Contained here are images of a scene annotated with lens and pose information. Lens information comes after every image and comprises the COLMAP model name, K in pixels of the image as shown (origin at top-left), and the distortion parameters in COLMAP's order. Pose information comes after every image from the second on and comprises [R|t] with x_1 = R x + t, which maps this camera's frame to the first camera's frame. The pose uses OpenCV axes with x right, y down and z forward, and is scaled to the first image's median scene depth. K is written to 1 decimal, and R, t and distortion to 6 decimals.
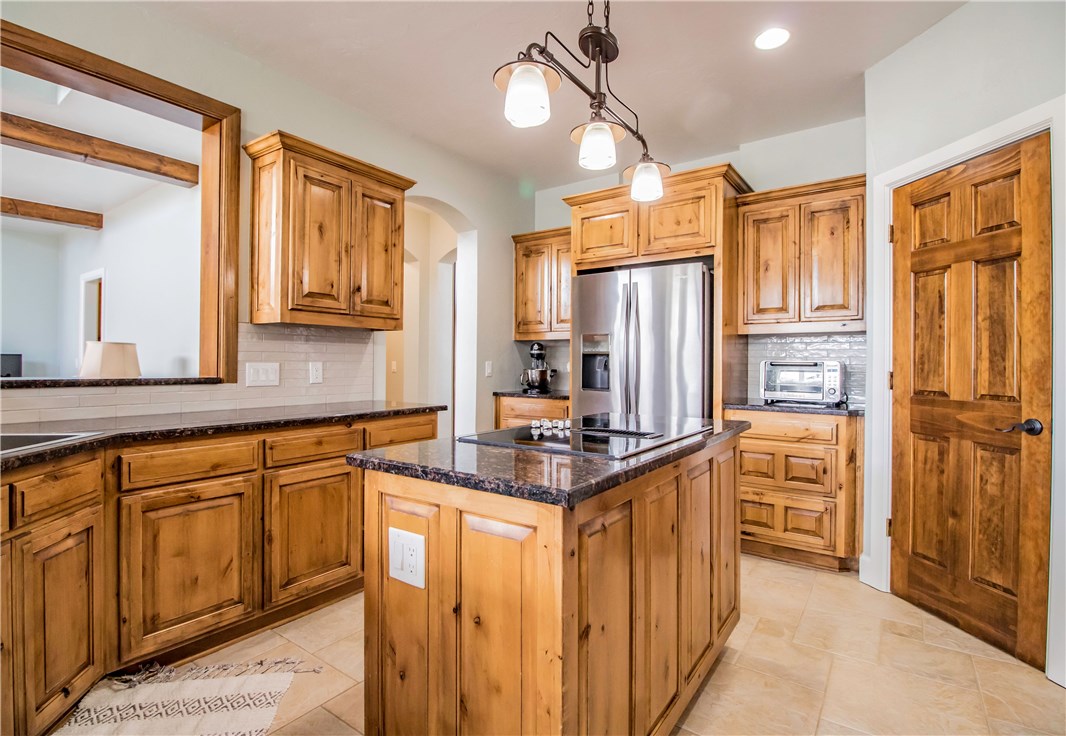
lens RADIAL K [[514.4, 0, 538.0], [0, 514.4, 363.8], [0, 0, 1]] dist [-0.005988, -0.000563]
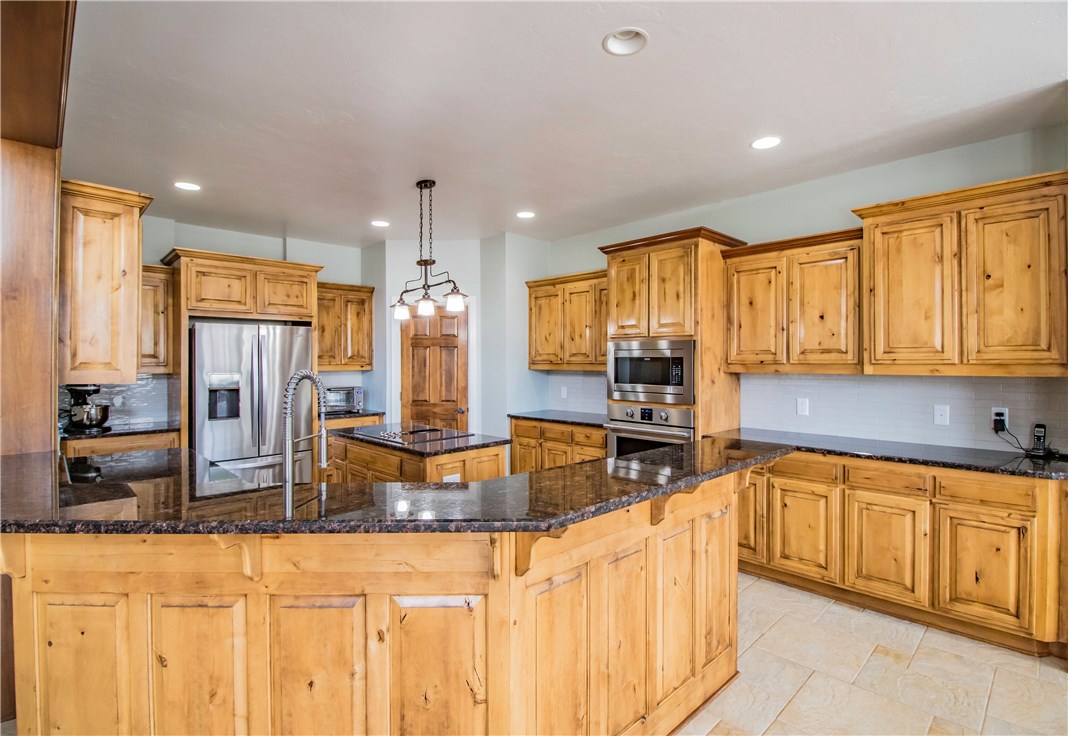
lens RADIAL K [[508.2, 0, 540.9], [0, 508.2, 363.8], [0, 0, 1]] dist [-0.000435, 0.000046]
pose [[0.186697, -0.009717, 0.982369, -1.258493], [0.005047, 0.999947, 0.008932, -0.116432], [-0.982404, 0.003291, 0.186737, 0.047117]]
